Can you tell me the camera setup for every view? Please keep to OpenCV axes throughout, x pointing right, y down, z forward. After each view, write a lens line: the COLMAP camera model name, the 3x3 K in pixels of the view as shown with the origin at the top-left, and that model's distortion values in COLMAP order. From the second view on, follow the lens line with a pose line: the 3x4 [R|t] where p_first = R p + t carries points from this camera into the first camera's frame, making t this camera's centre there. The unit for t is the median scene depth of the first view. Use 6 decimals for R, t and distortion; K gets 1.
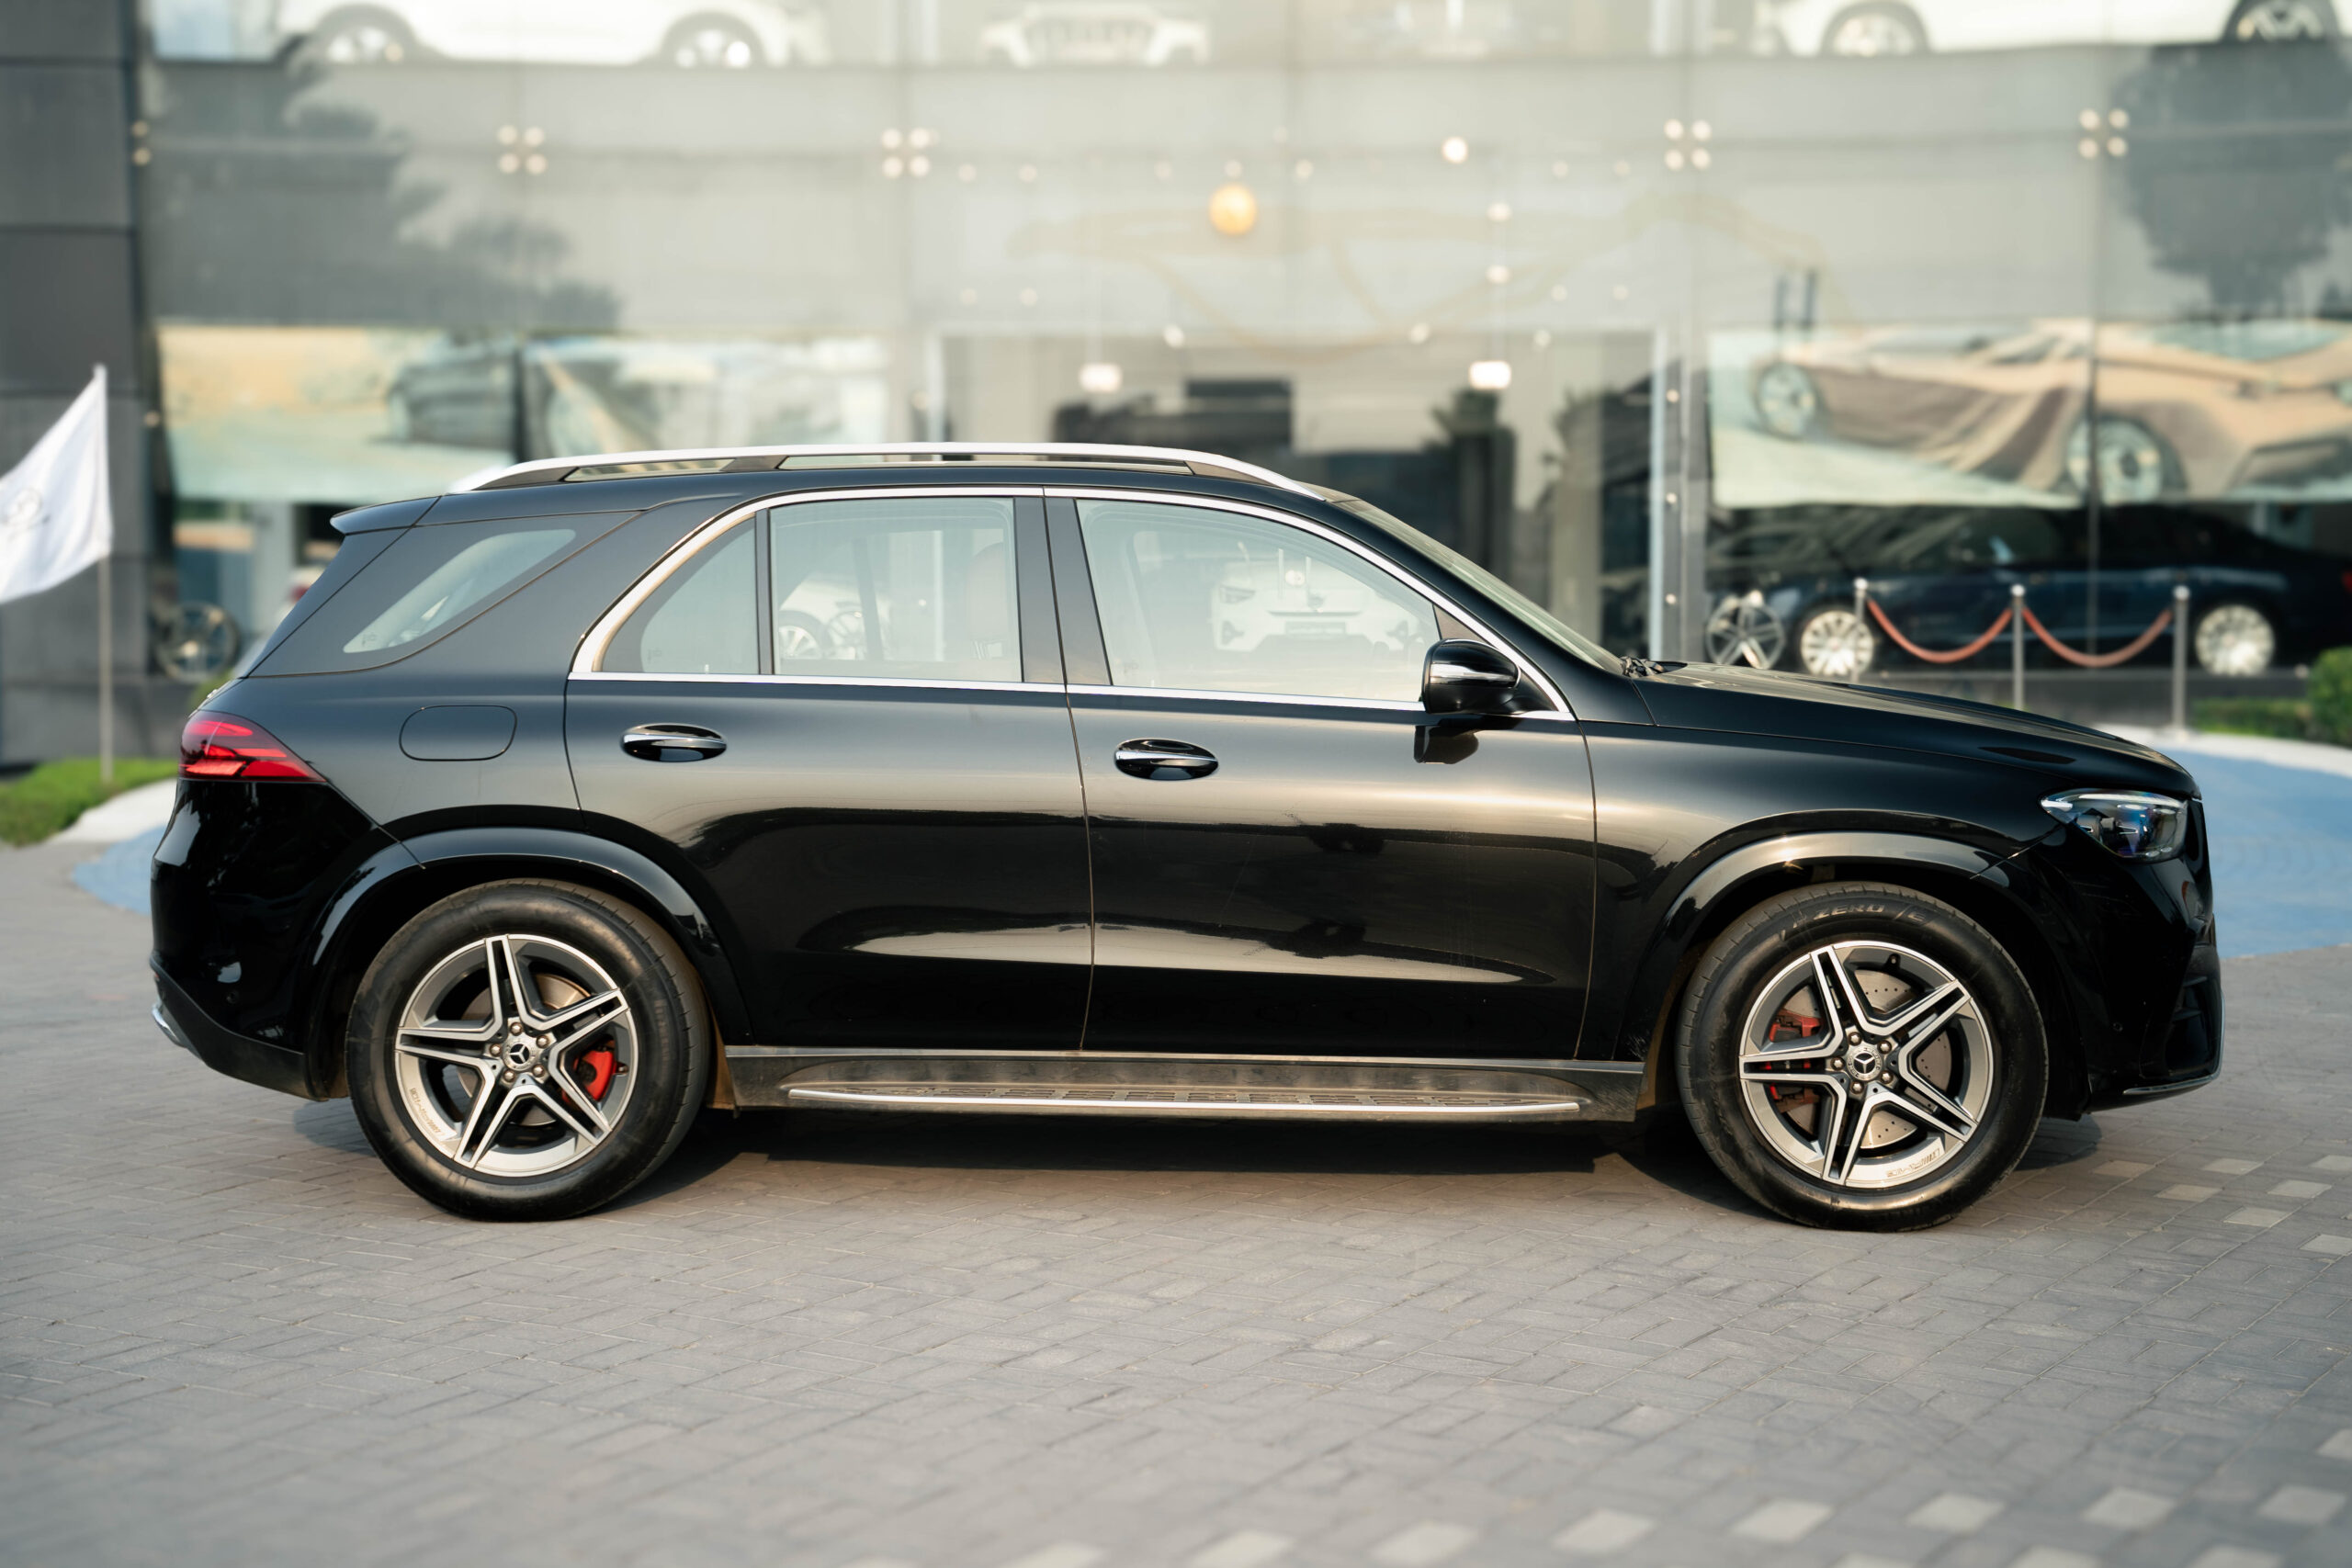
lens RADIAL K [[3121.7, 0, 1178.8], [0, 3121.7, 785.9], [0, 0, 1]] dist [0.213455, 0.000000]
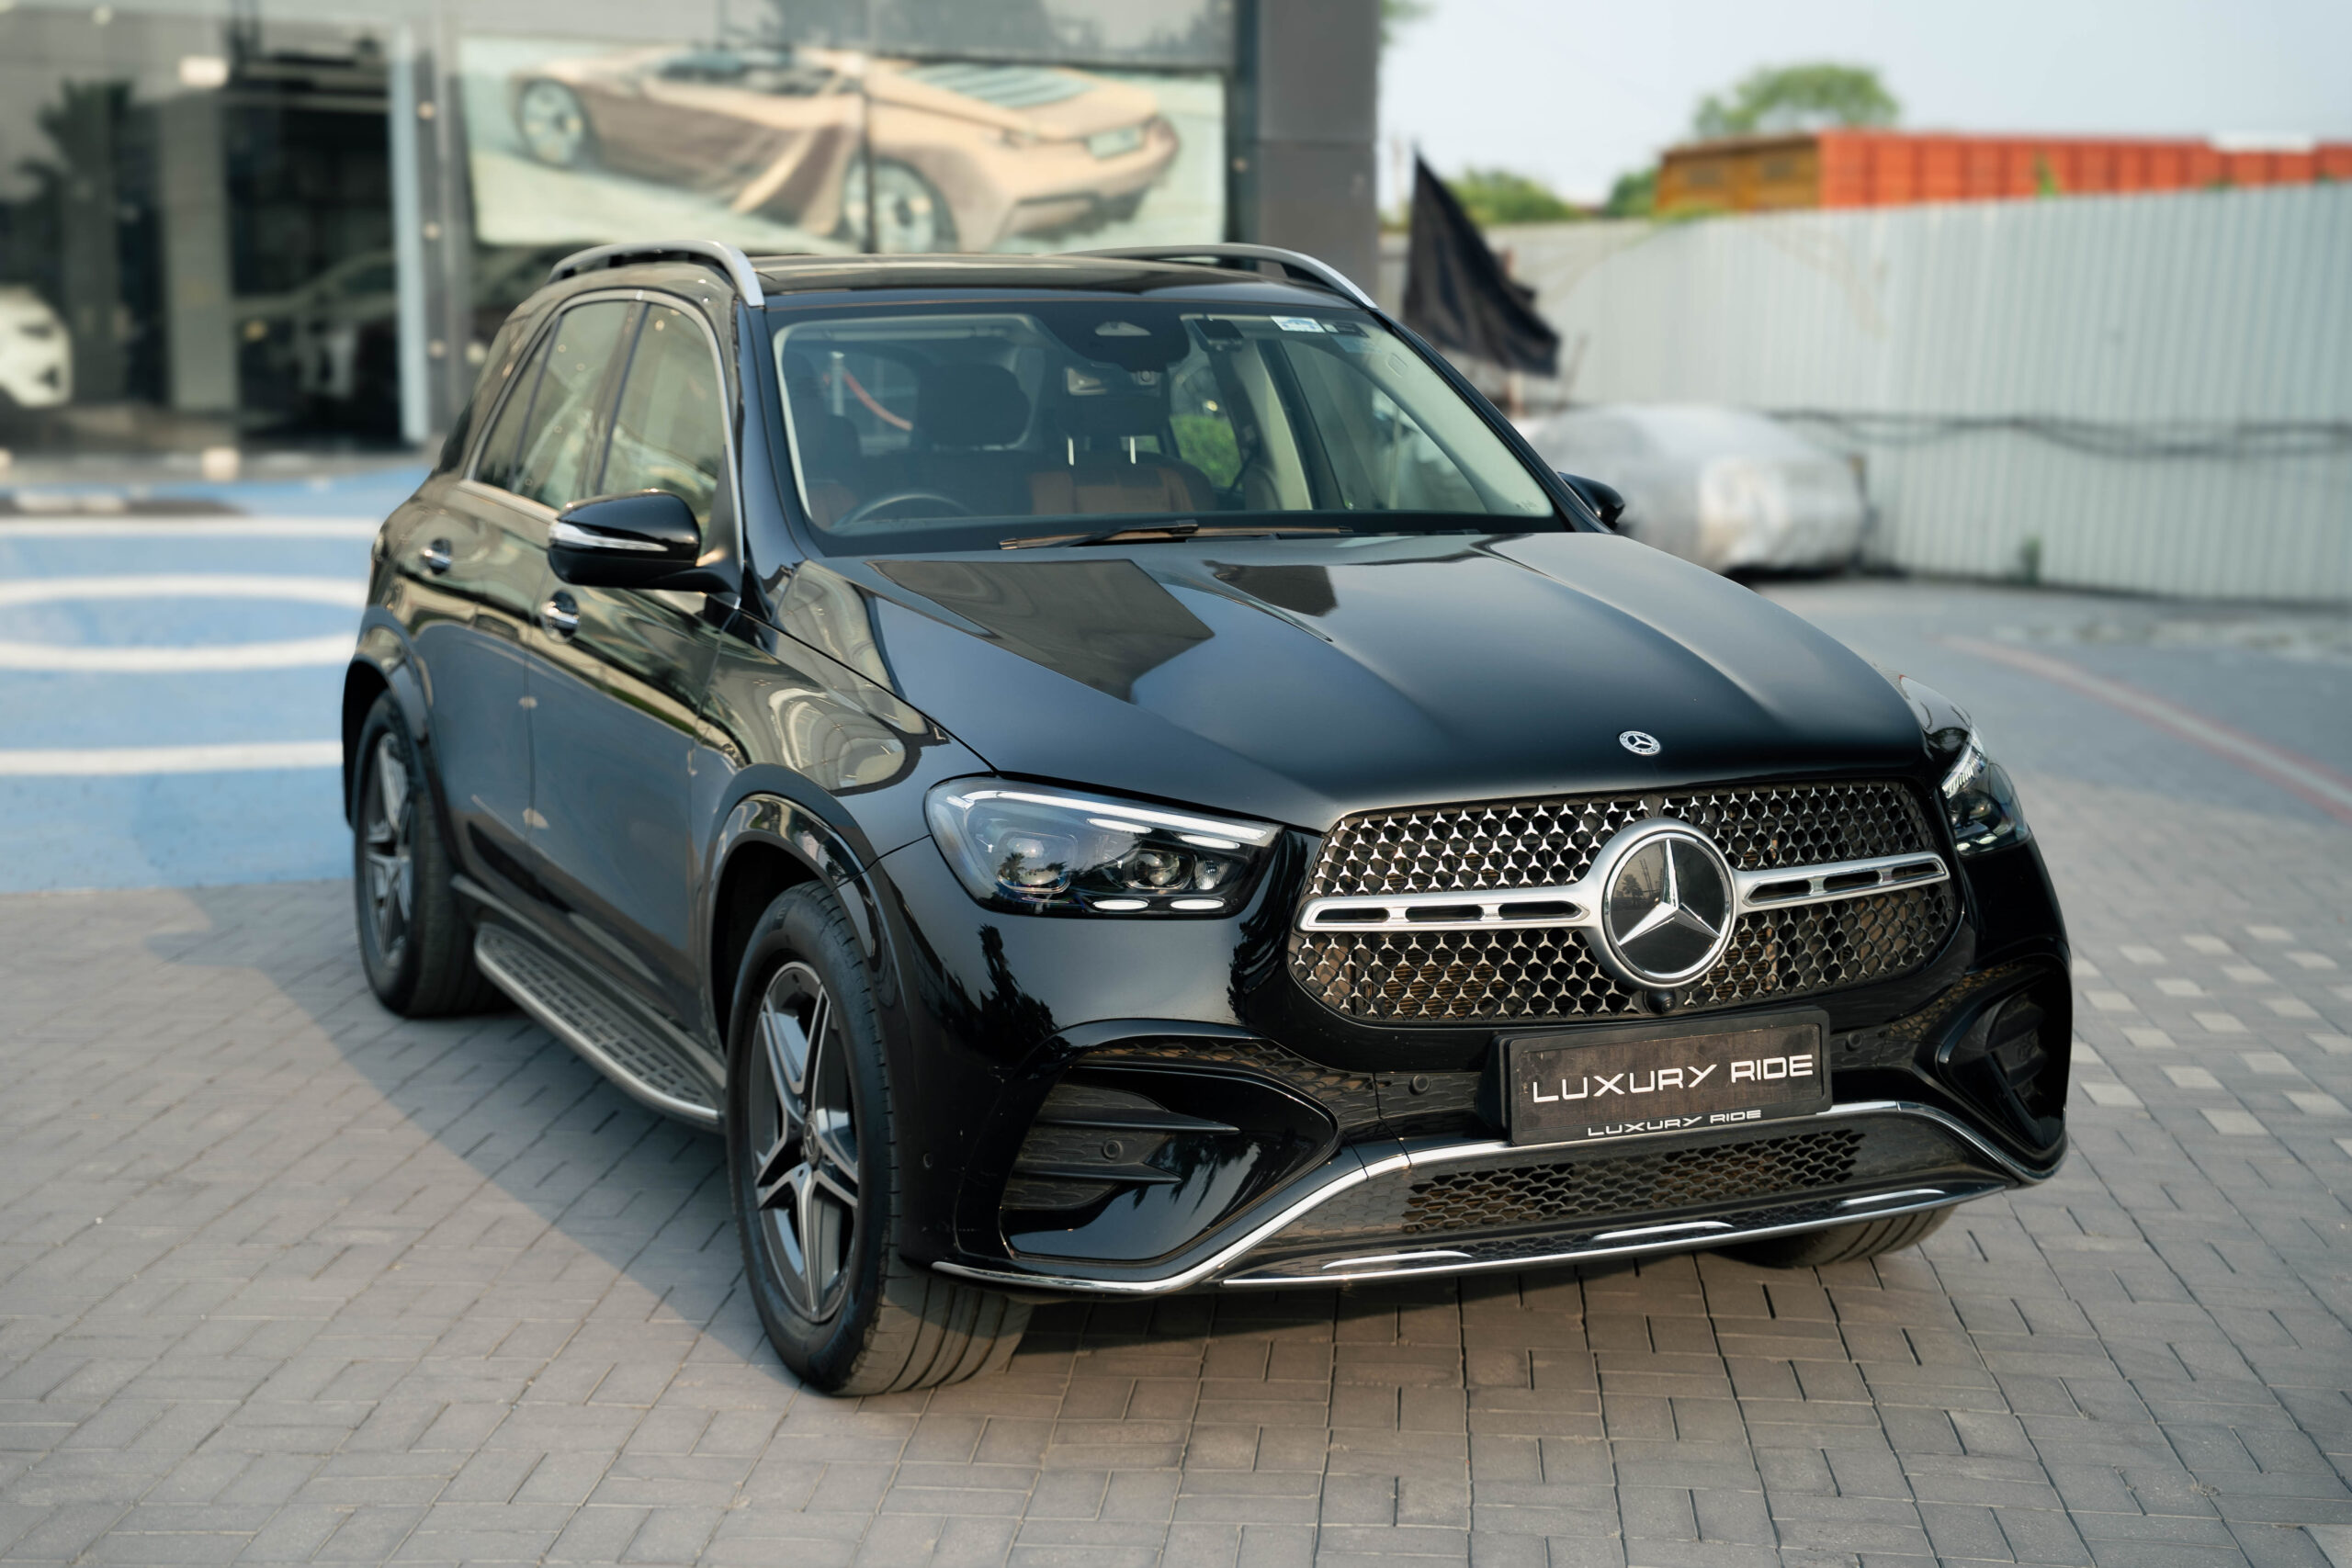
lens RADIAL K [[3307.3, 0, 1175.9], [0, 3307.3, 781.7], [0, 0, 1]] dist [0.243103, 0.000000]
pose [[0.882036, -0.060841, 0.467238, -0.121483], [0.024367, 0.996192, 0.083718, -0.014486], [-0.470552, -0.062457, 0.880159, 0.083332]]
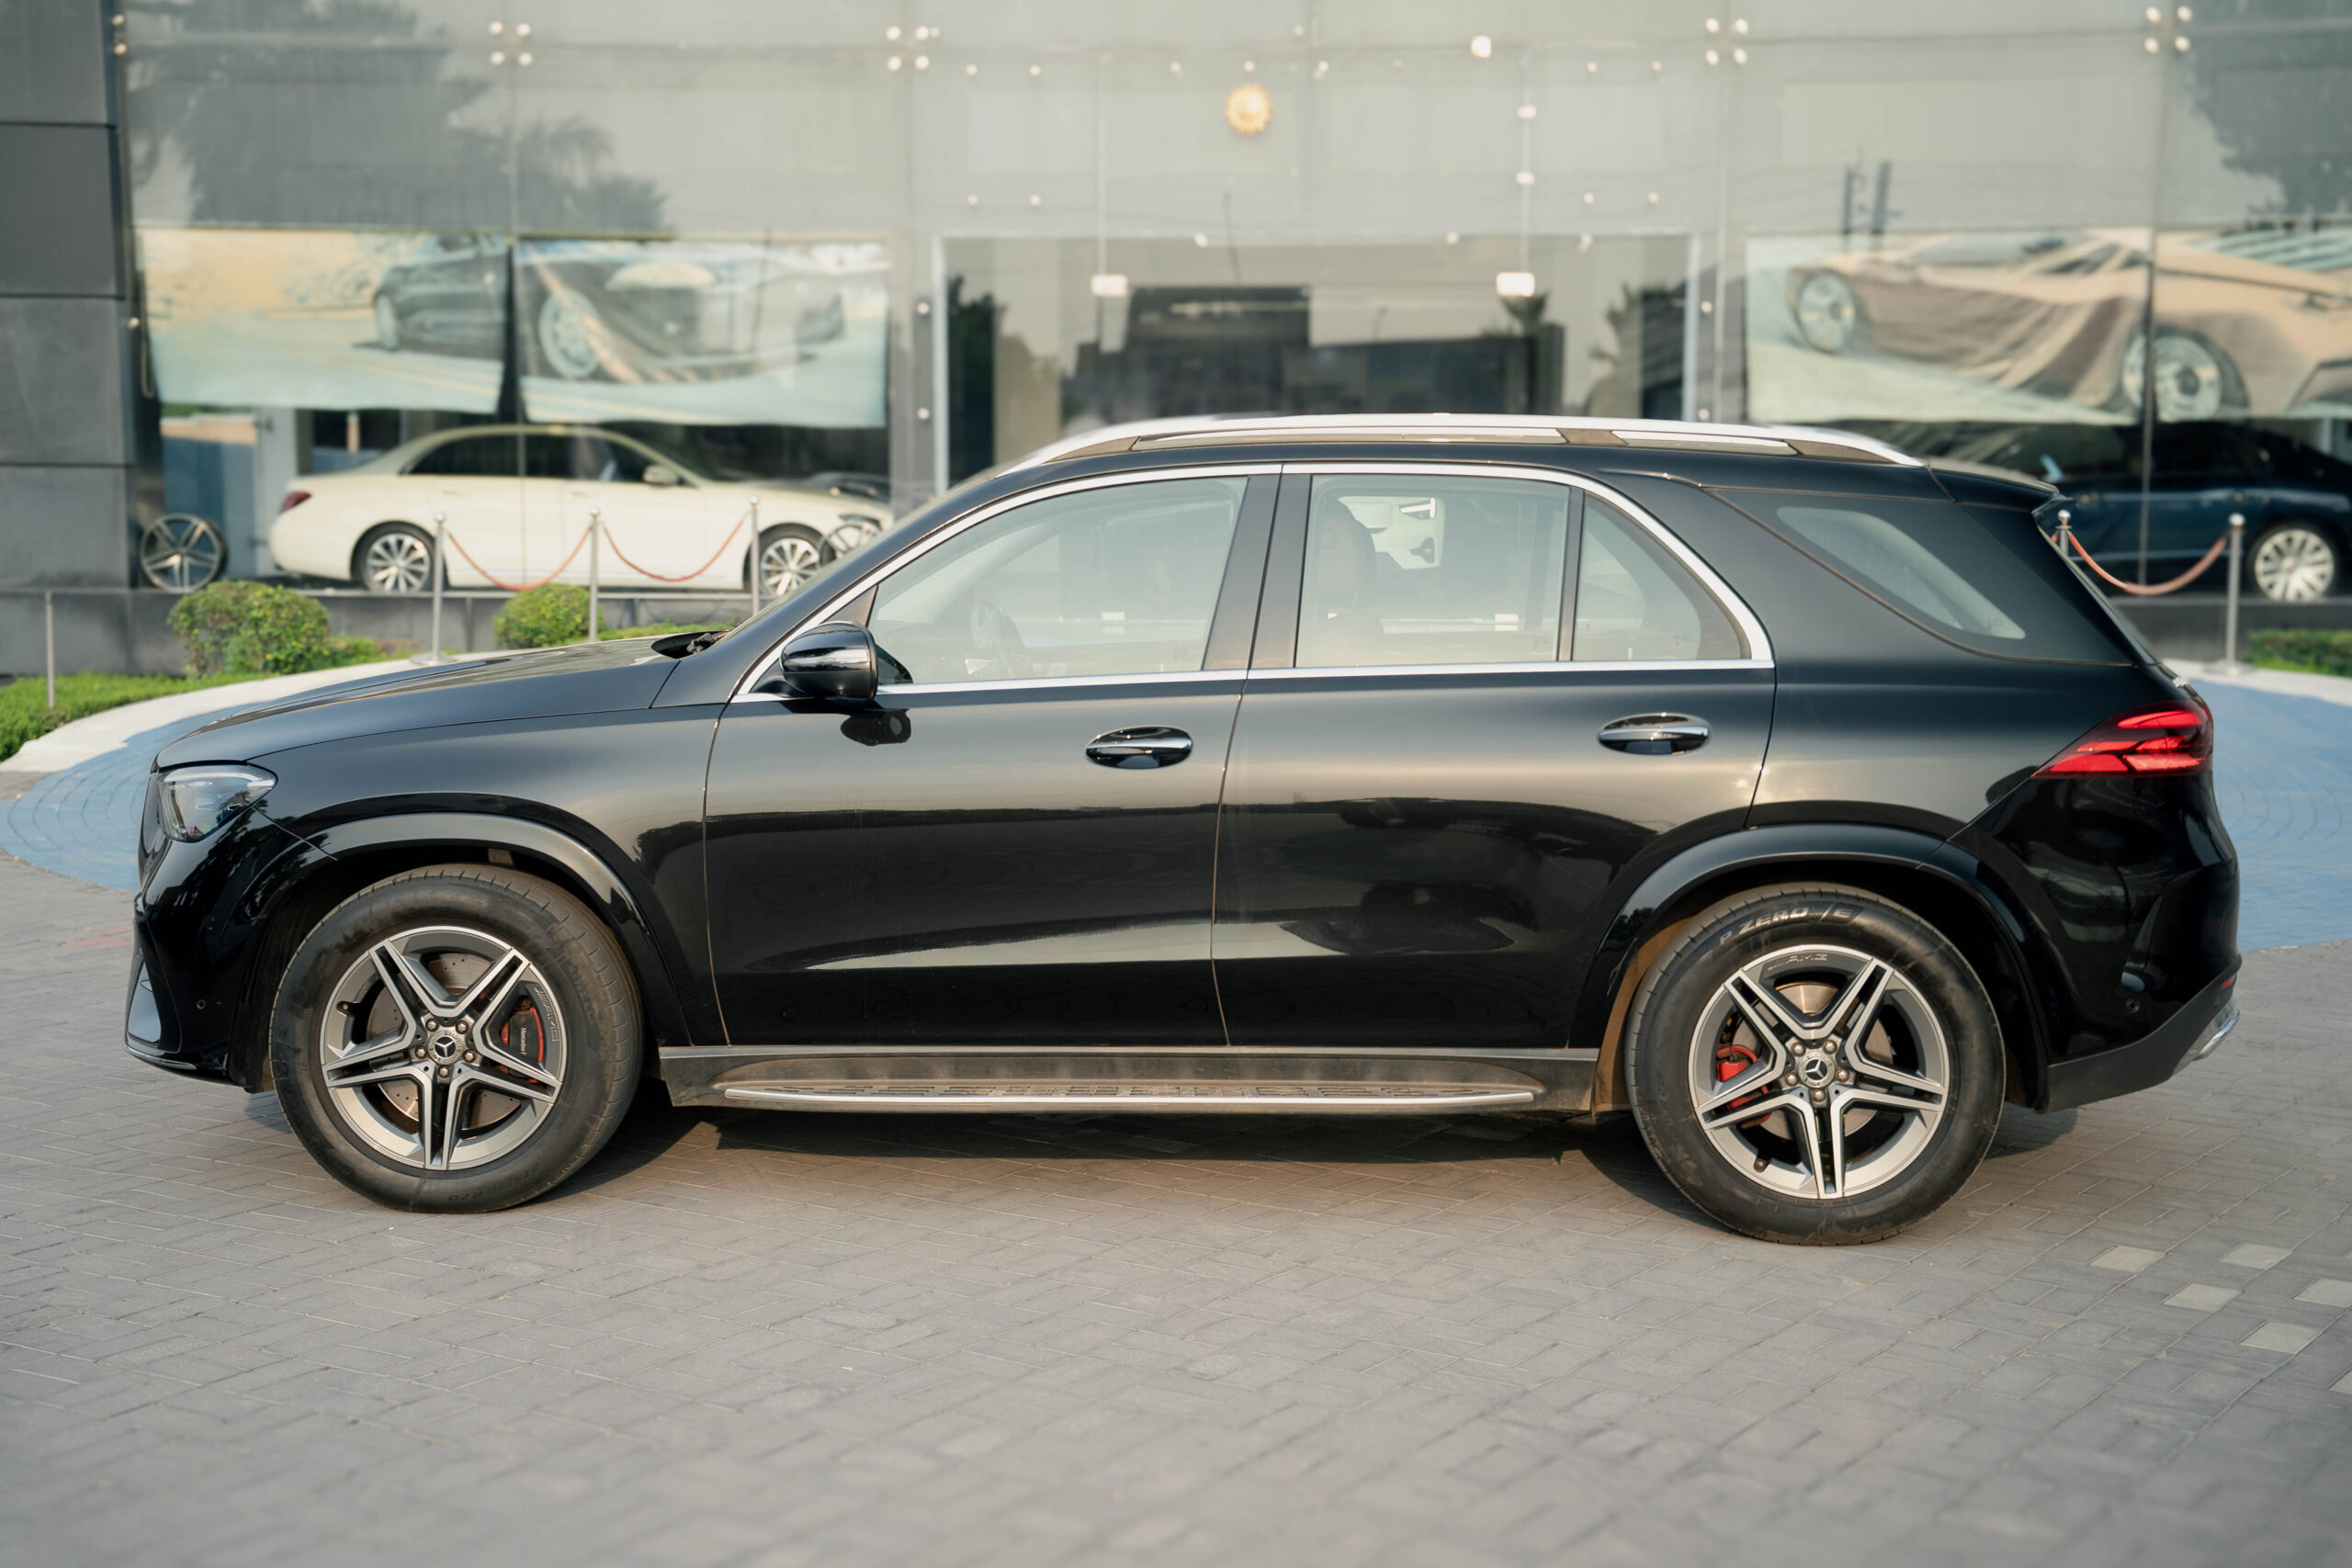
lens RADIAL K [[3059.0, 0, 1170.7], [0, 3059.0, 778.1], [0, 0, 1]] dist [0.199062, 0.000000]
pose [[0.999620, 0.009283, -0.025940, 0.022451], [-0.008364, 0.999341, 0.035309, -0.014234], [0.026251, -0.035079, 0.999040, 0.058823]]
